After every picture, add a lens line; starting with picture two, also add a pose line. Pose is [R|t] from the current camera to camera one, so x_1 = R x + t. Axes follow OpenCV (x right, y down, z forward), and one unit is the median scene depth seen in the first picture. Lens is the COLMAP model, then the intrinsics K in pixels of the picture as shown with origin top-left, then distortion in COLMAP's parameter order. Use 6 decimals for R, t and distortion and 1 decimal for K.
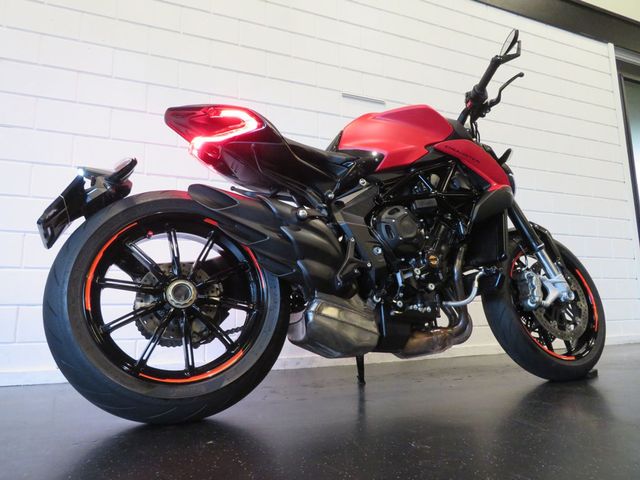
lens RADIAL K [[458.7, 0, 323.5], [0, 458.7, 242.8], [0, 0, 1]] dist [-0.006538, 0.008206]
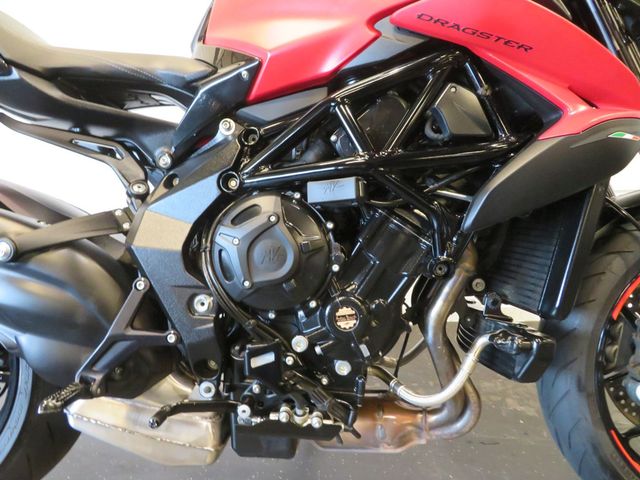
lens RADIAL K [[458.7, 0, 322.7], [0, 458.7, 240.5], [0, 0, 1]] dist [-0.006538, 0.008206]
pose [[0.890637, 0.111581, -0.440811, 0.411664], [0.066800, 0.926801, 0.369564, -0.201175], [0.449781, -0.358594, 0.817990, 0.655327]]
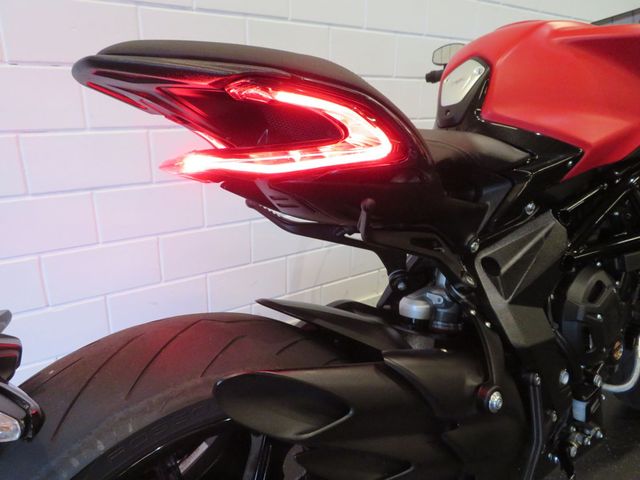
lens RADIAL K [[458.7, 0, 316.1], [0, 458.7, 237.4], [0, 0, 1]] dist [-0.006538, 0.008206]
pose [[0.980115, -0.016660, 0.197729, -0.245468], [-0.075483, 0.890253, 0.449167, -0.321140], [-0.183512, -0.455161, 0.871293, 0.637068]]
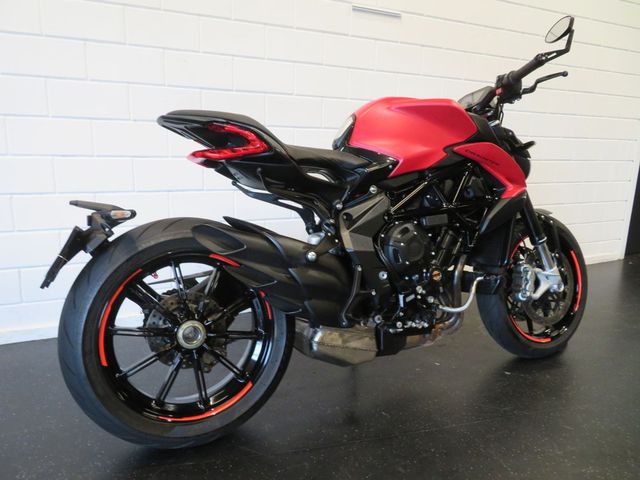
lens RADIAL K [[458.7, 0, 322.4], [0, 458.7, 240.6], [0, 0, 1]] dist [-0.006538, 0.008206]
pose [[0.998318, 0.042873, 0.039017, -0.054014], [-0.053882, 0.934528, 0.351786, -0.379300], [-0.021381, -0.353297, 0.935267, 0.087604]]
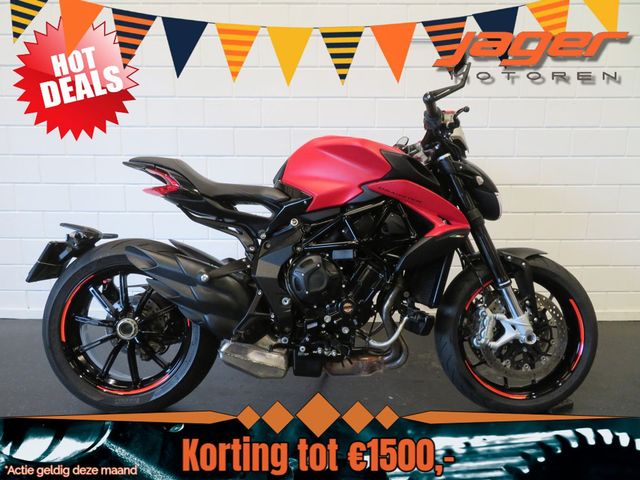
lens RADIAL K [[458.7, 0, 326.9], [0, 458.7, 239.8], [0, 0, 1]] dist [-0.006538, 0.008206]
pose [[0.916722, 0.106594, -0.385043, 0.586704], [0.031952, 0.941104, 0.336605, -0.464860], [0.398246, -0.320876, 0.859325, 0.133610]]
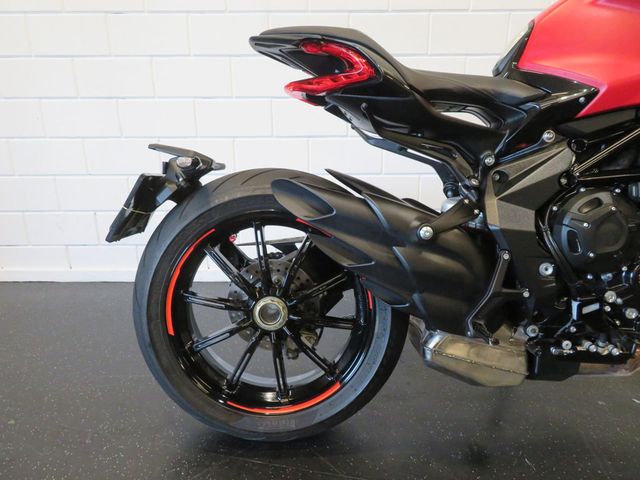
lens RADIAL K [[458.7, 0, 320.4], [0, 458.7, 241.0], [0, 0, 1]] dist [-0.006538, 0.008206]
pose [[0.917782, 0.144339, -0.369923, 0.054703], [0.042697, 0.890323, 0.453323, -0.314987], [0.394783, -0.431846, 0.810960, 0.337256]]
